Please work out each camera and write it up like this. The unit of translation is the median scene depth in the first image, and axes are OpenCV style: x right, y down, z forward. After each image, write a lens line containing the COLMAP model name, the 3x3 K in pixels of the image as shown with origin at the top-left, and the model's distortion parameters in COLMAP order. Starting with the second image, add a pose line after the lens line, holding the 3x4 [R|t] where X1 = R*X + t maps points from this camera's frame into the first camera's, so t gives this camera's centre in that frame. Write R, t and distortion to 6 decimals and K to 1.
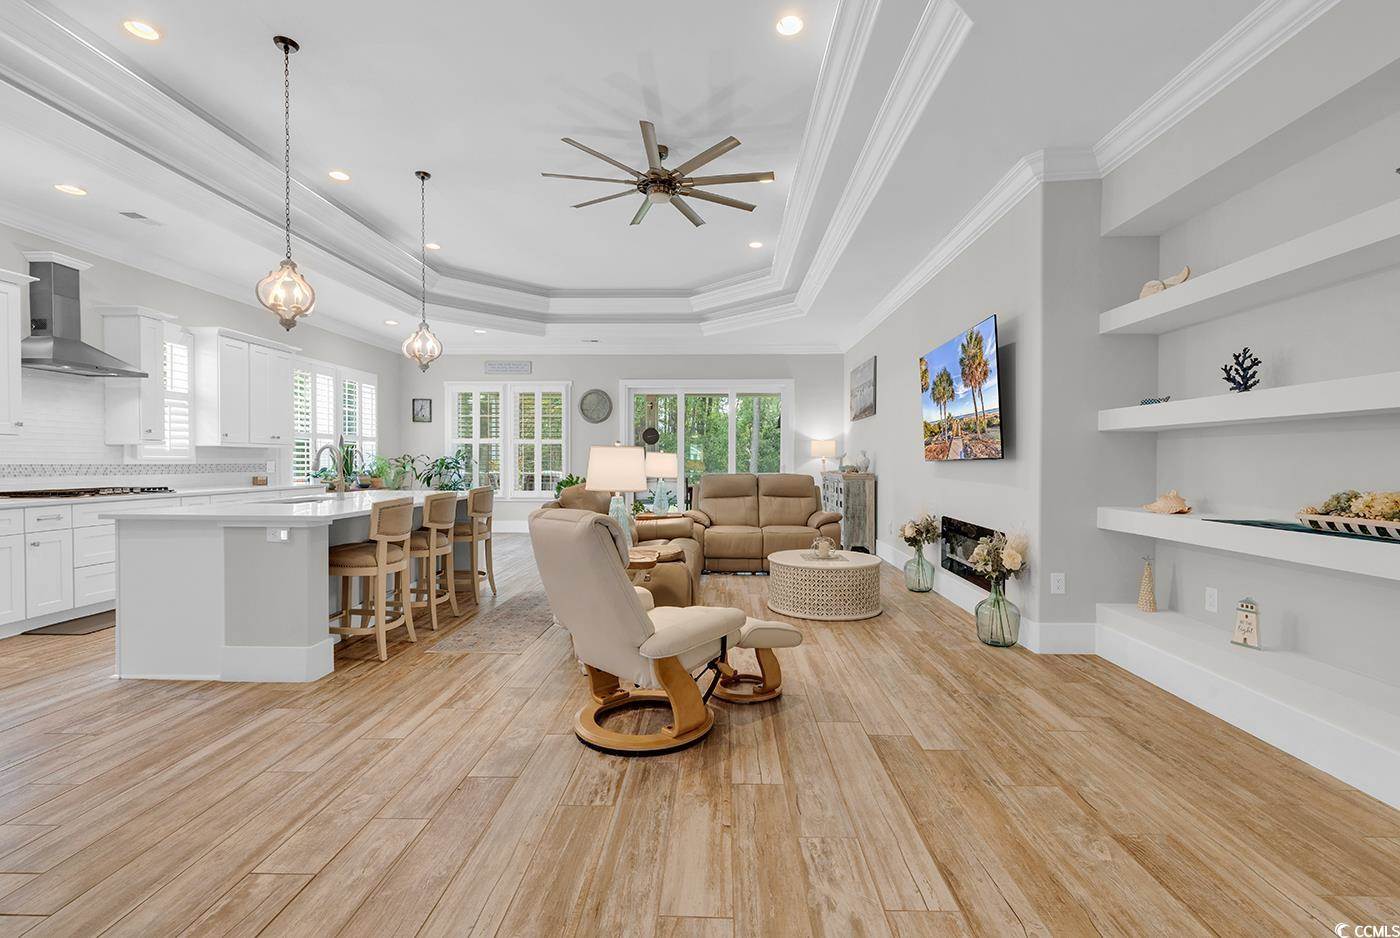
lens RADIAL K [[625.2, 0, 703.4], [0, 625.2, 467.8], [0, 0, 1]] dist [0.009564, -0.000645]
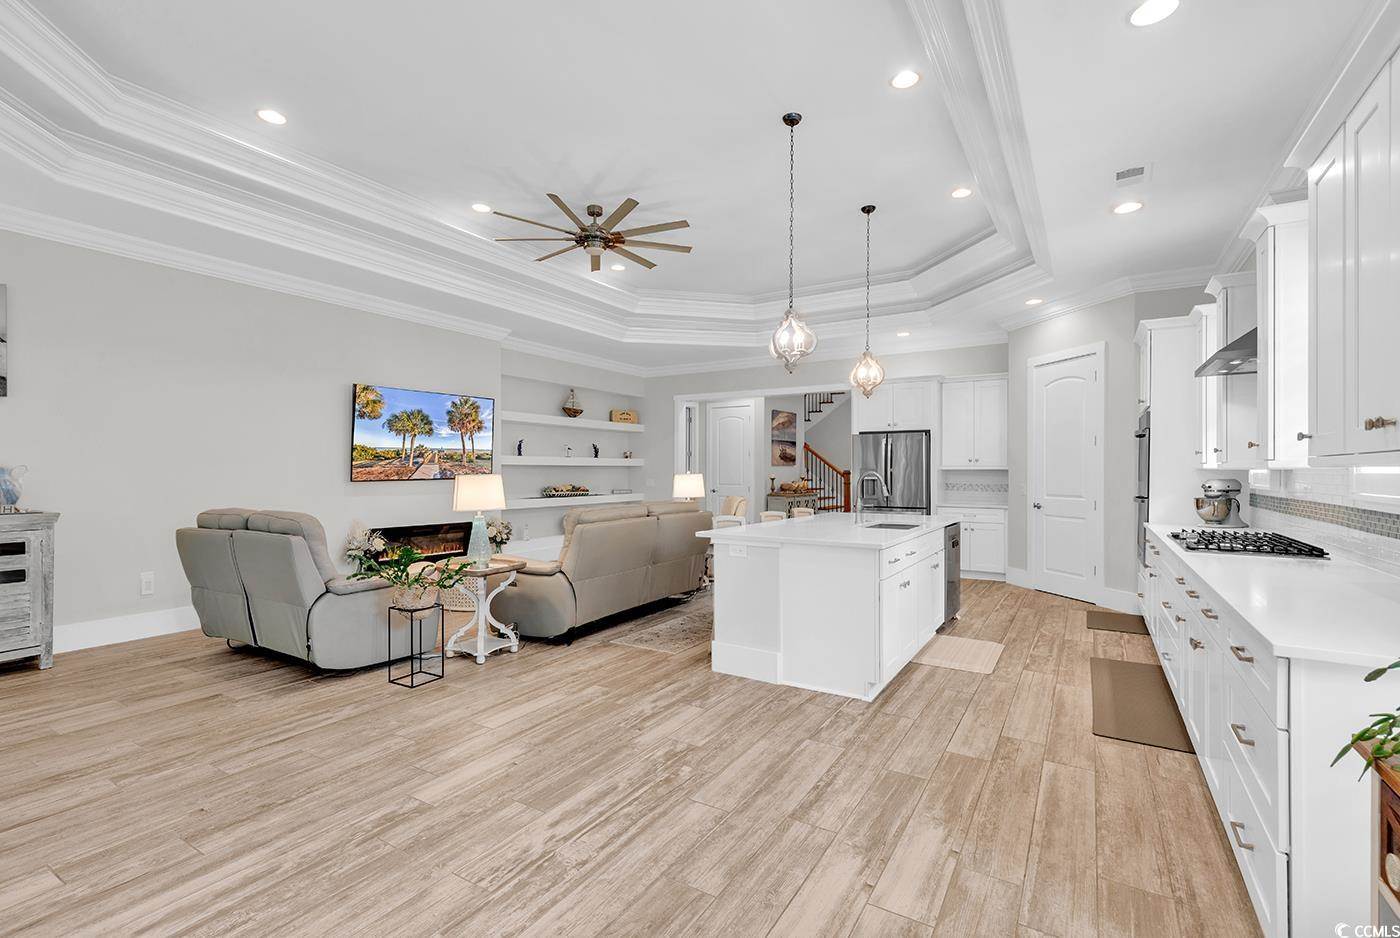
lens RADIAL K [[629.7, 0, 698.6], [0, 629.7, 447.6], [0, 0, 1]] dist [0.011239, 0.000405]
pose [[-0.860825, 0.015013, 0.508679, -0.907292], [0.000622, 0.999595, -0.028448, -0.047580], [-0.508900, -0.024173, -0.860486, 2.112950]]
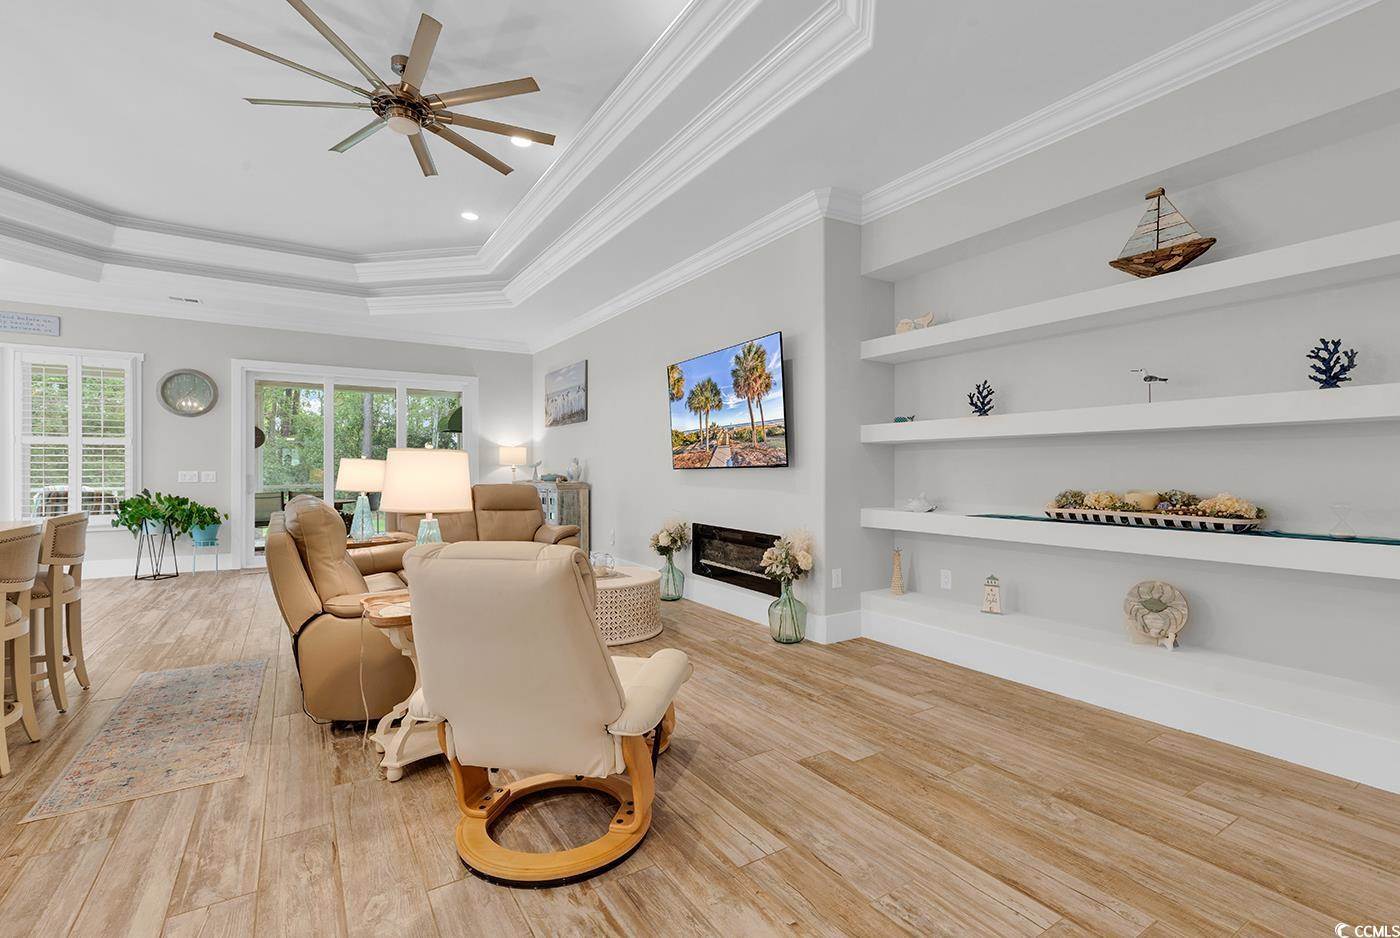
lens RADIAL K [[634.3, 0, 705.2], [0, 634.3, 469.0], [0, 0, 1]] dist [0.008426, 0.000246]
pose [[0.823723, -0.002030, 0.566989, -0.234978], [0.008401, 0.999928, -0.008625, -0.002246], [-0.566930, 0.011868, 0.823681, 0.175592]]
